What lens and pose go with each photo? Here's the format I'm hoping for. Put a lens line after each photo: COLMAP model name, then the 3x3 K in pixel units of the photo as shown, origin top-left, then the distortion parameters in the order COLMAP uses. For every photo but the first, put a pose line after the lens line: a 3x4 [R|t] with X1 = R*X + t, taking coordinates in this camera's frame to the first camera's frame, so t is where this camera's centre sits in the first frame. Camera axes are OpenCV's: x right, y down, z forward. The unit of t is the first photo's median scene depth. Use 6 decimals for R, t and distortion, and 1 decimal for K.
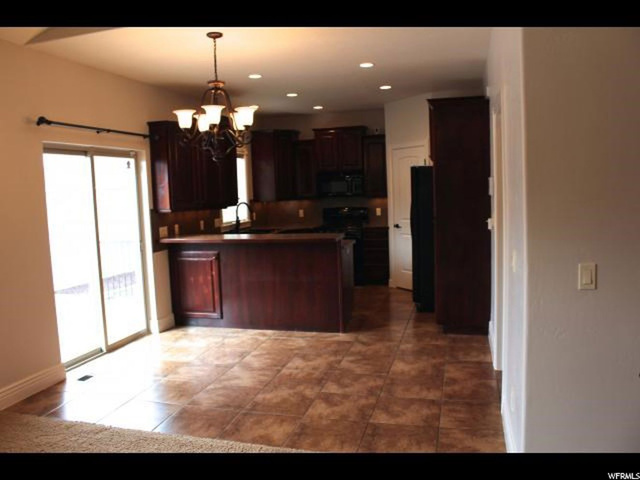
lens RADIAL K [[529.2, 0, 348.3], [0, 529.2, 239.2], [0, 0, 1]] dist [-0.134590, 0.083991]
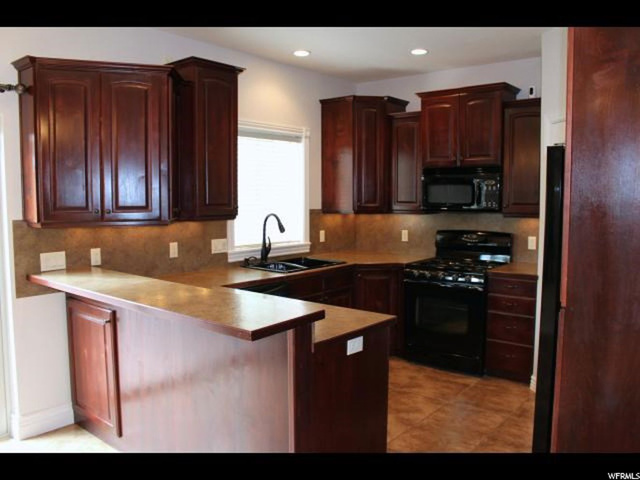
lens RADIAL K [[529.2, 0, 348.3], [0, 529.2, 239.2], [0, 0, 1]] dist [-0.134590, 0.083991]
pose [[0.905968, 0.068197, -0.417817, 0.116102], [-0.074655, 0.997209, 0.000889, -0.043815], [0.416712, 0.030387, 0.908531, 0.451416]]
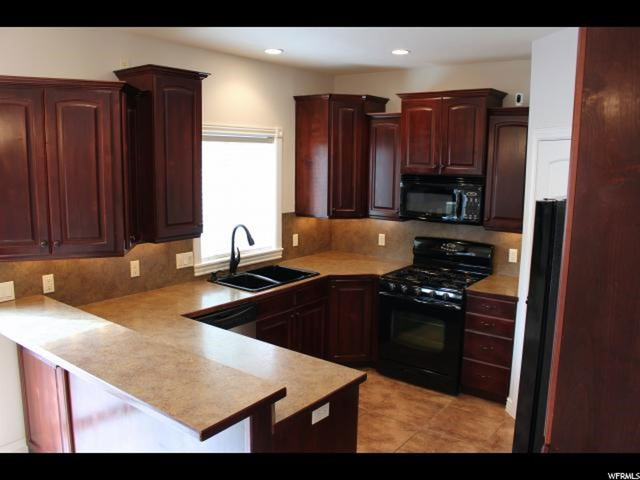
lens RADIAL K [[529.2, 0, 348.3], [0, 529.2, 239.2], [0, 0, 1]] dist [-0.134590, 0.083991]
pose [[0.919126, 0.109725, -0.378376, 0.107235], [-0.088777, 0.993415, 0.072427, -0.095715], [0.383831, -0.032979, 0.922814, 0.478861]]
